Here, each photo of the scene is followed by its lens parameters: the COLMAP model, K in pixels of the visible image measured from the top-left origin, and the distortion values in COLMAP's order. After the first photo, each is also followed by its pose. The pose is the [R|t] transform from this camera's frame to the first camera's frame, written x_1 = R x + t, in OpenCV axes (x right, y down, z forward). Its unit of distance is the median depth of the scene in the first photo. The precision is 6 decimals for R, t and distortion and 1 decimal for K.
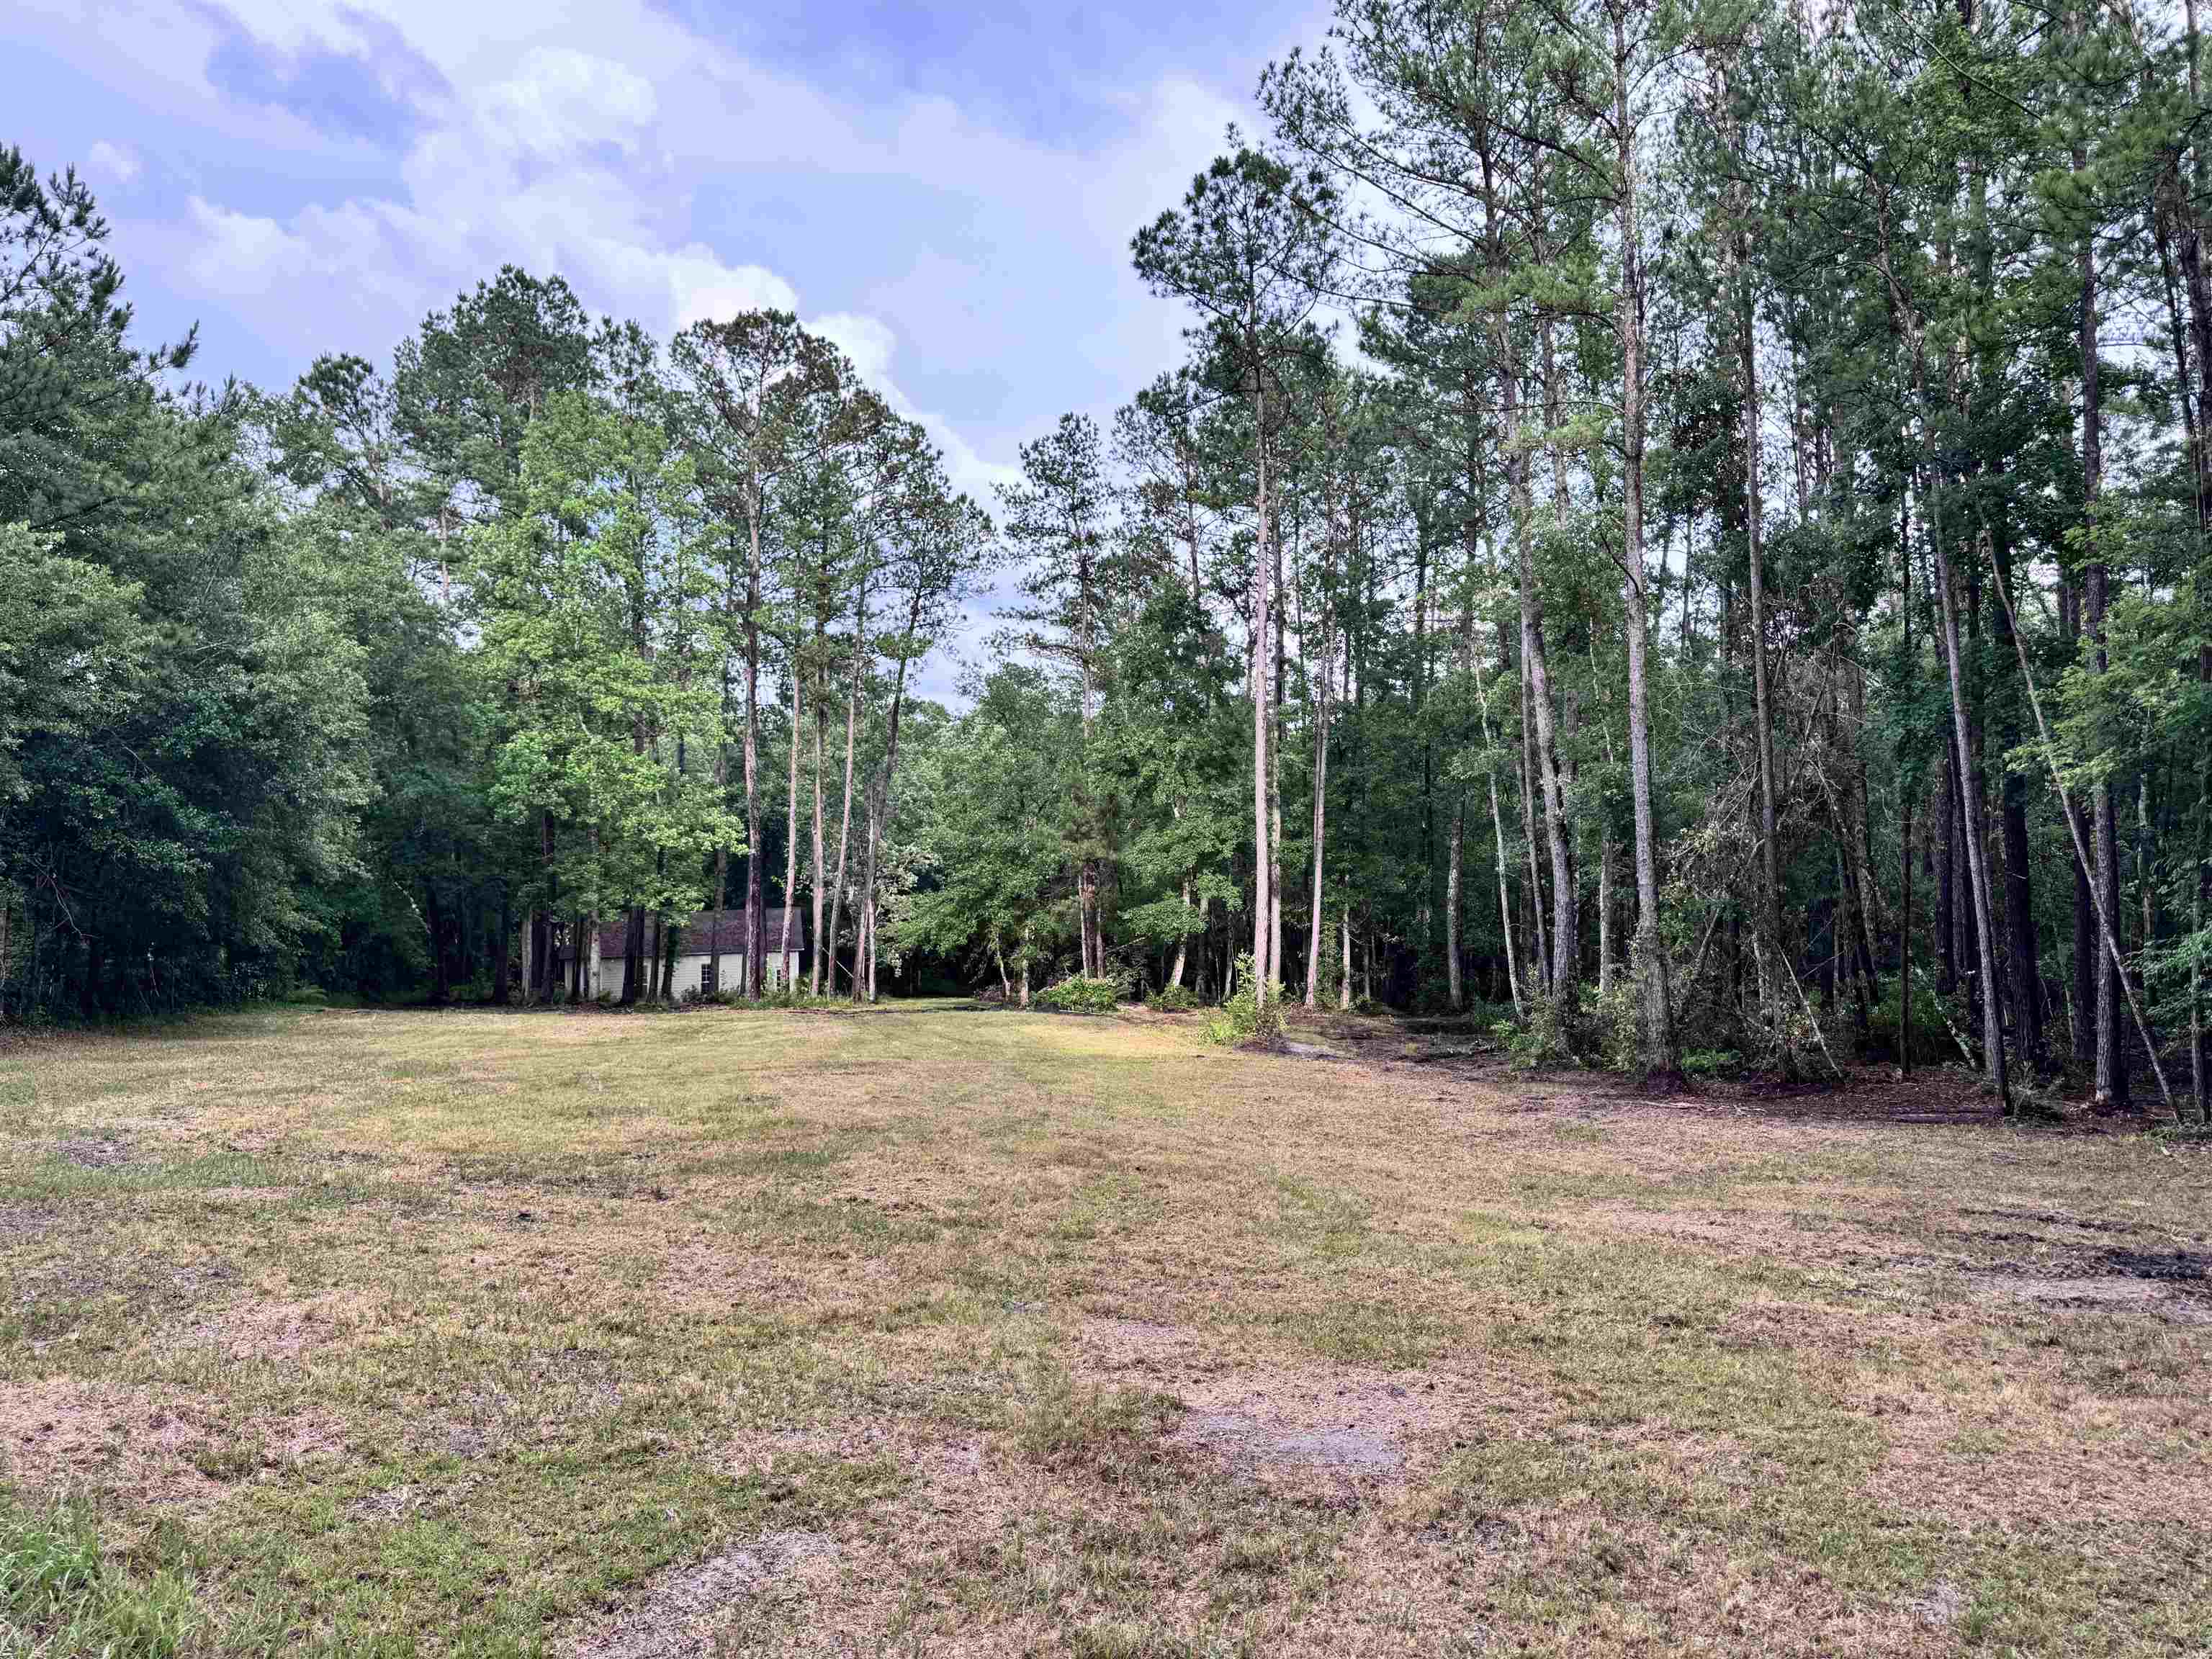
lens RADIAL K [[1558.1, 0, 1112.1], [0, 1558.1, 825.1], [0, 0, 1]] dist [0.106106, -0.118001]
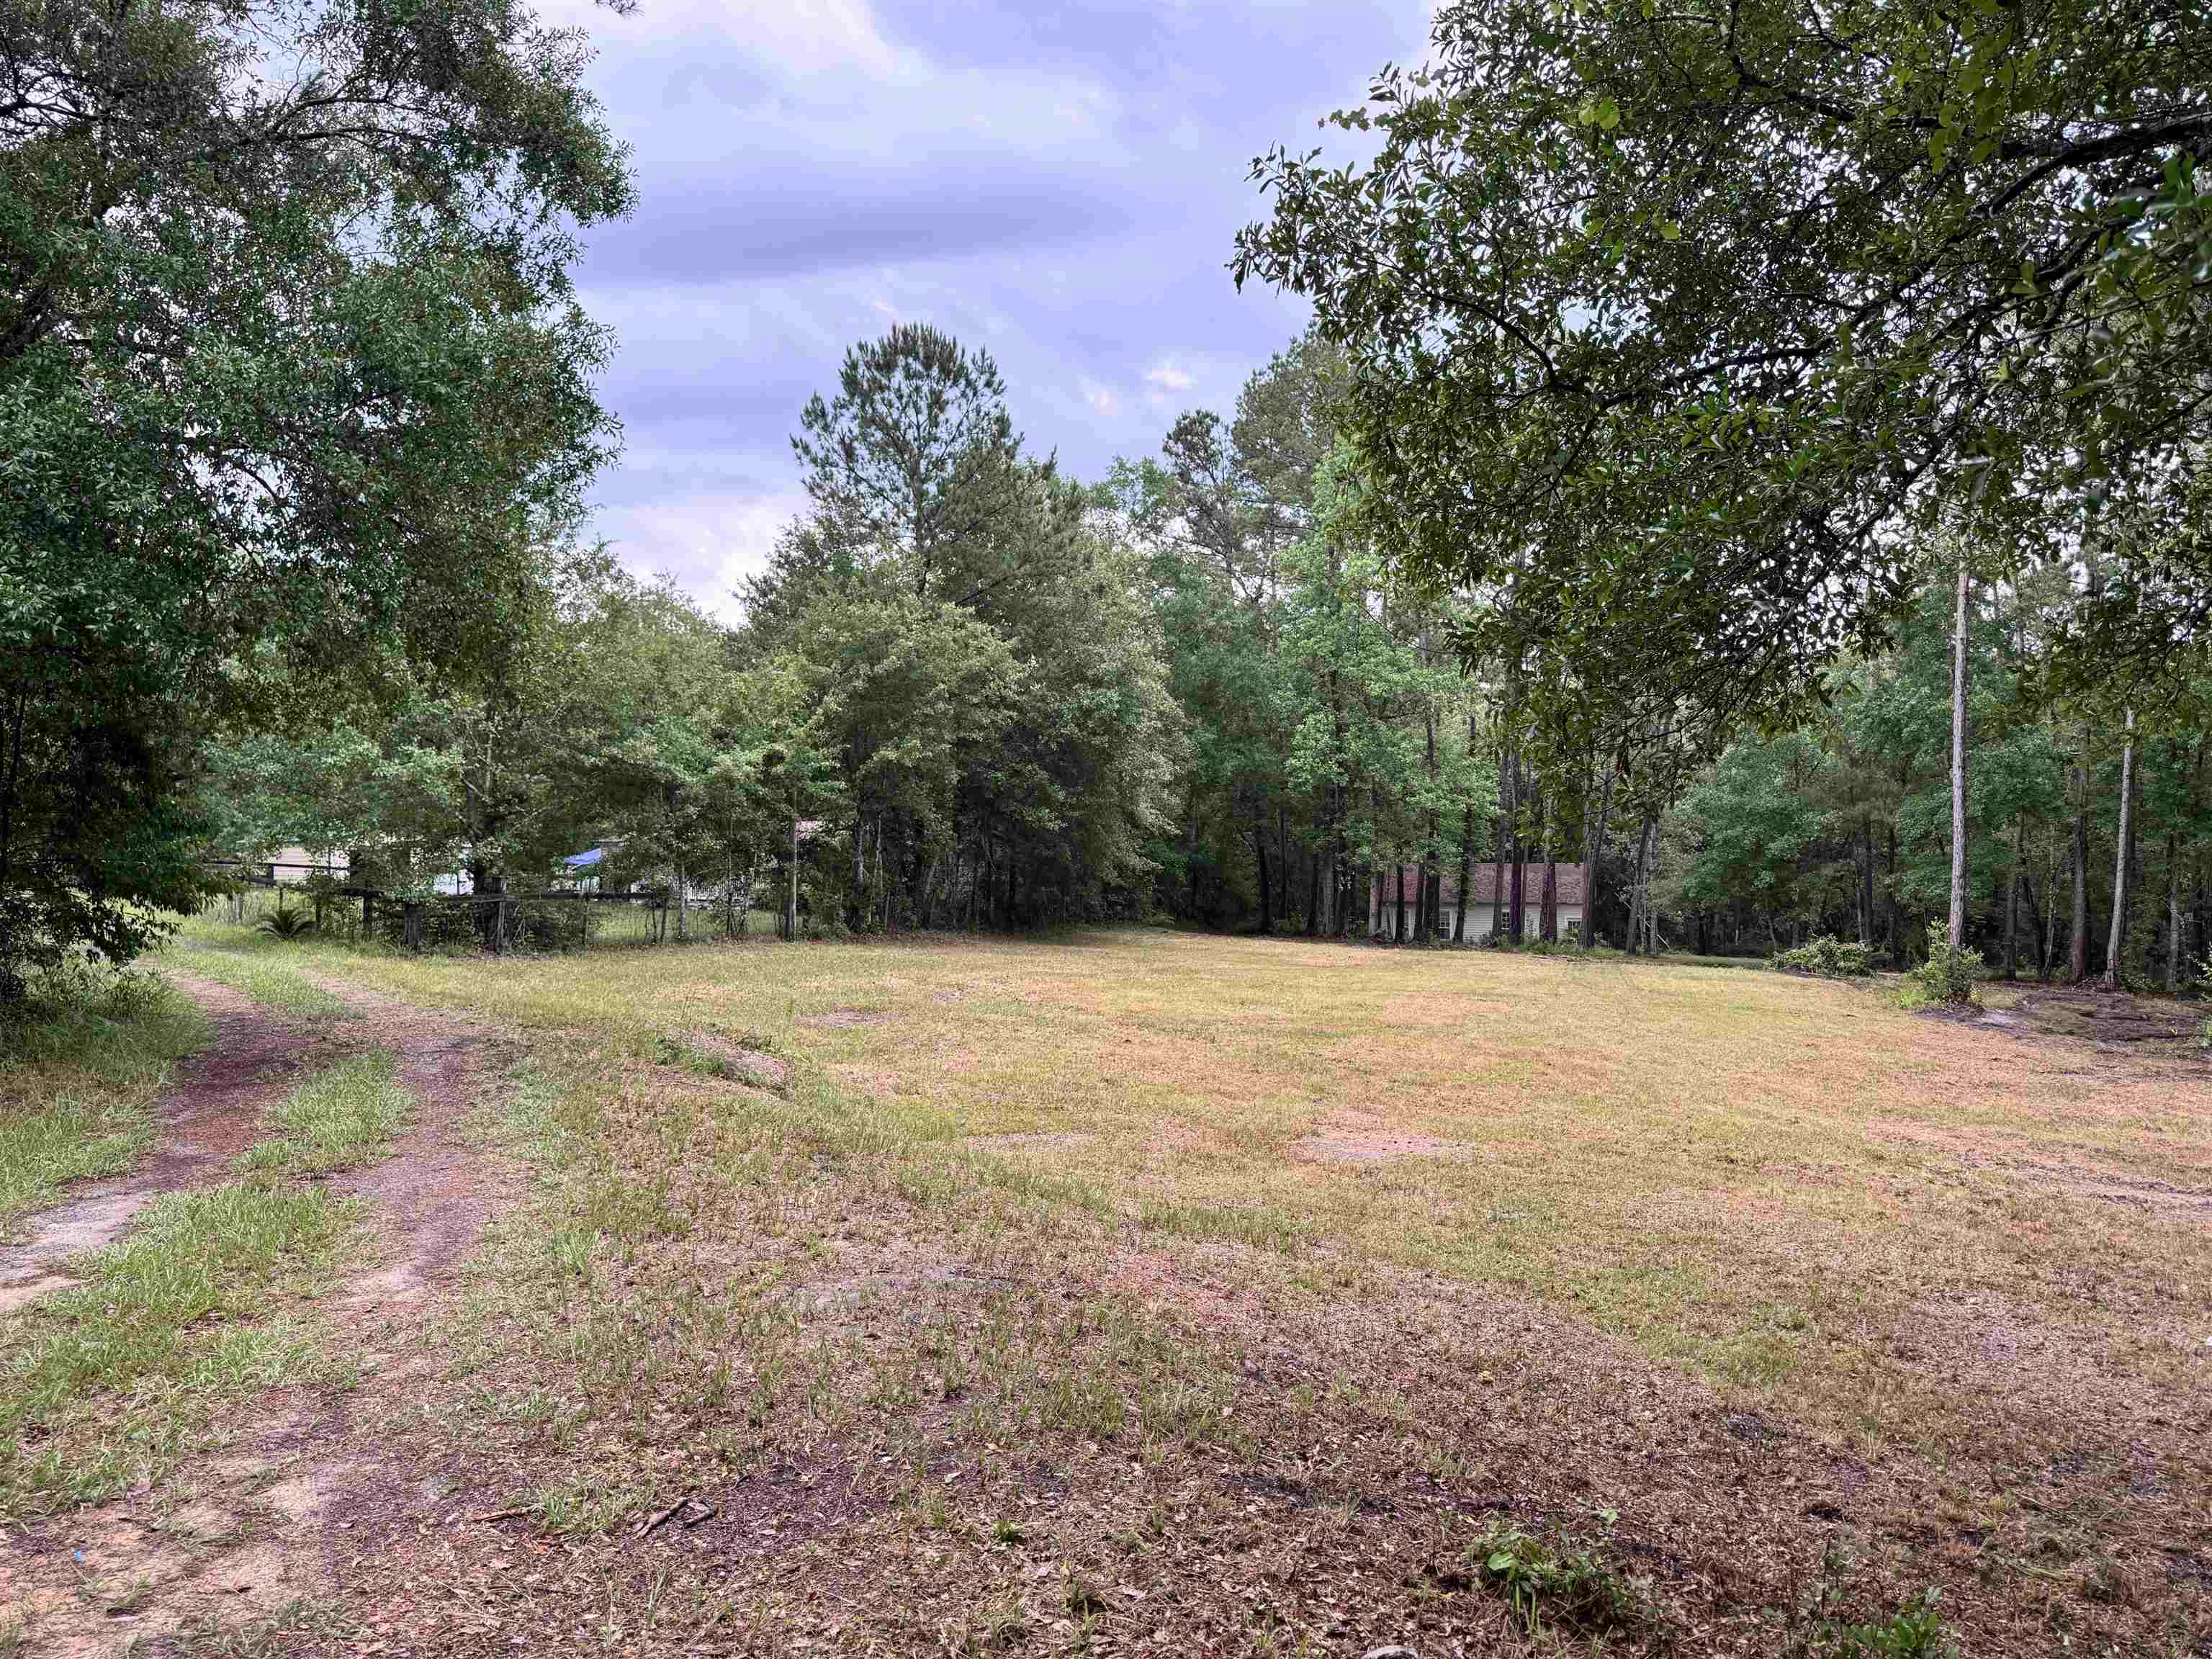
lens RADIAL K [[1555.8, 0, 1102.3], [0, 1555.8, 820.9], [0, 0, 1]] dist [0.110288, -0.130733]
pose [[0.850019, 0.009355, -0.526668, 0.161397], [0.006026, 0.999604, 0.027481, -0.013419], [0.526717, -0.026533, 0.849627, -0.143321]]
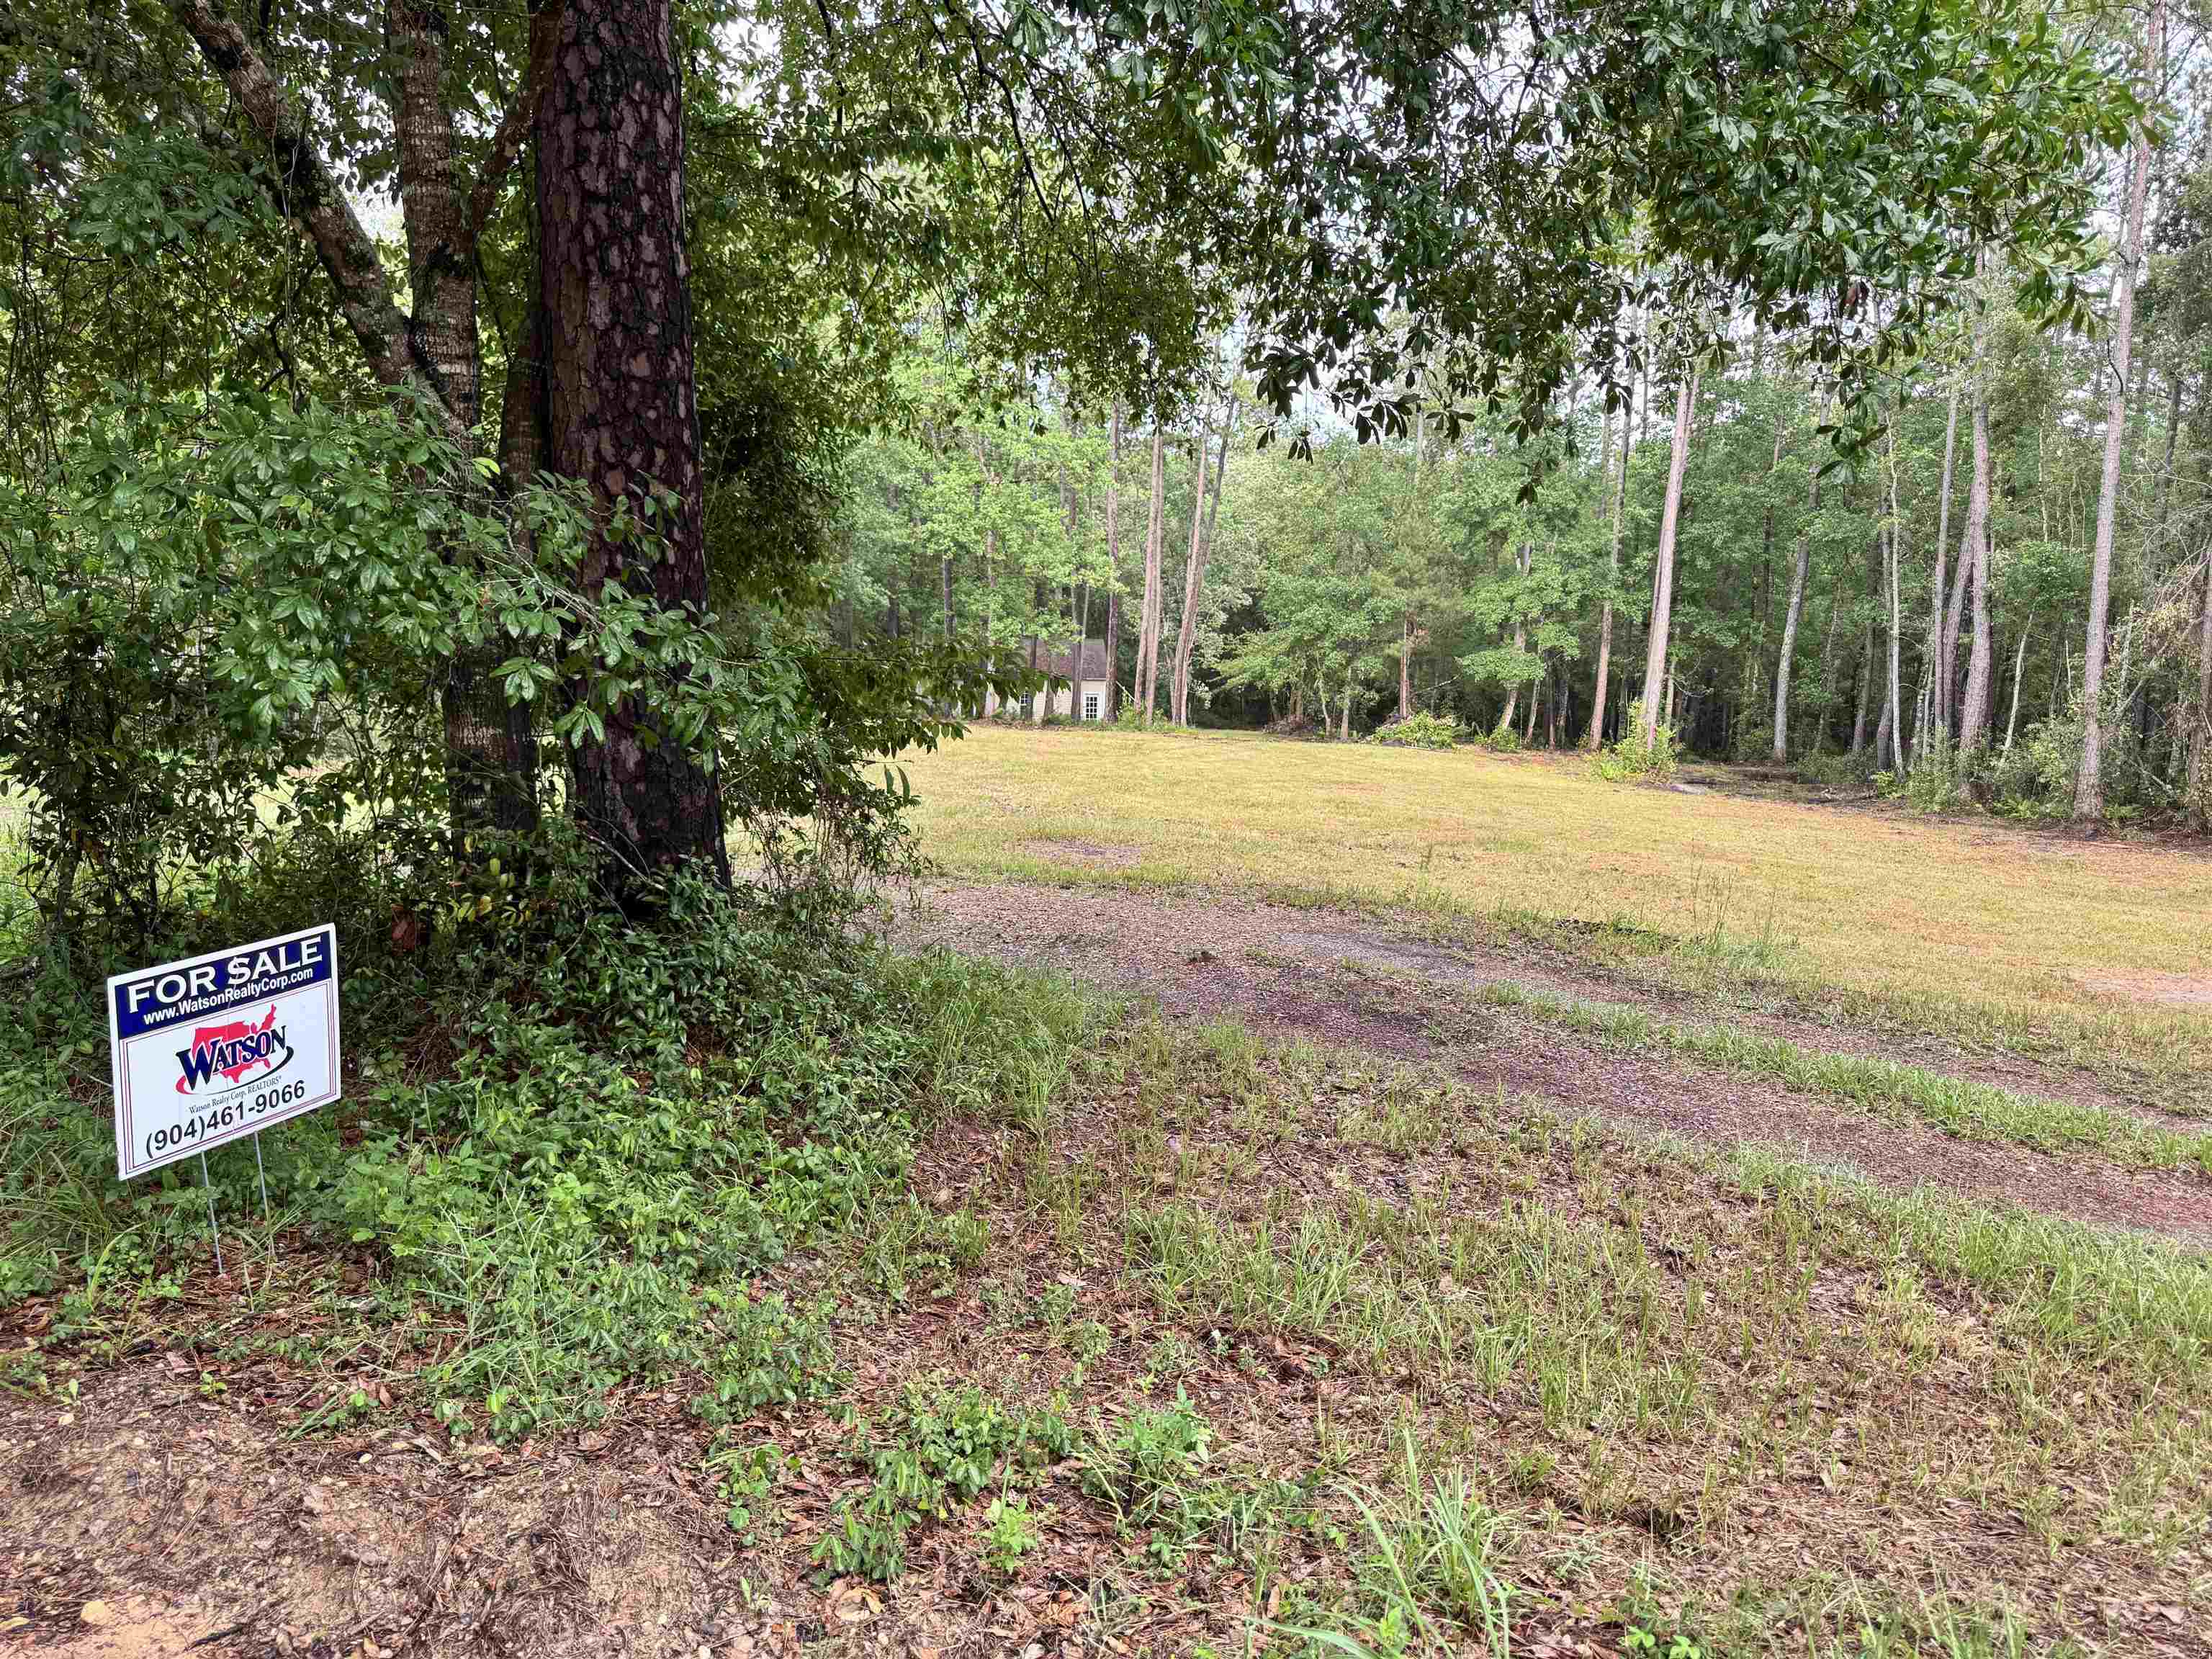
lens RADIAL K [[1573.0, 0, 1093.8], [0, 1573.0, 839.0], [0, 0, 1]] dist [0.115880, -0.215654]
pose [[0.992213, 0.051604, -0.113360, -0.162987], [-0.030761, 0.983469, 0.178446, -0.011299], [0.120695, -0.173569, 0.977398, -0.163490]]
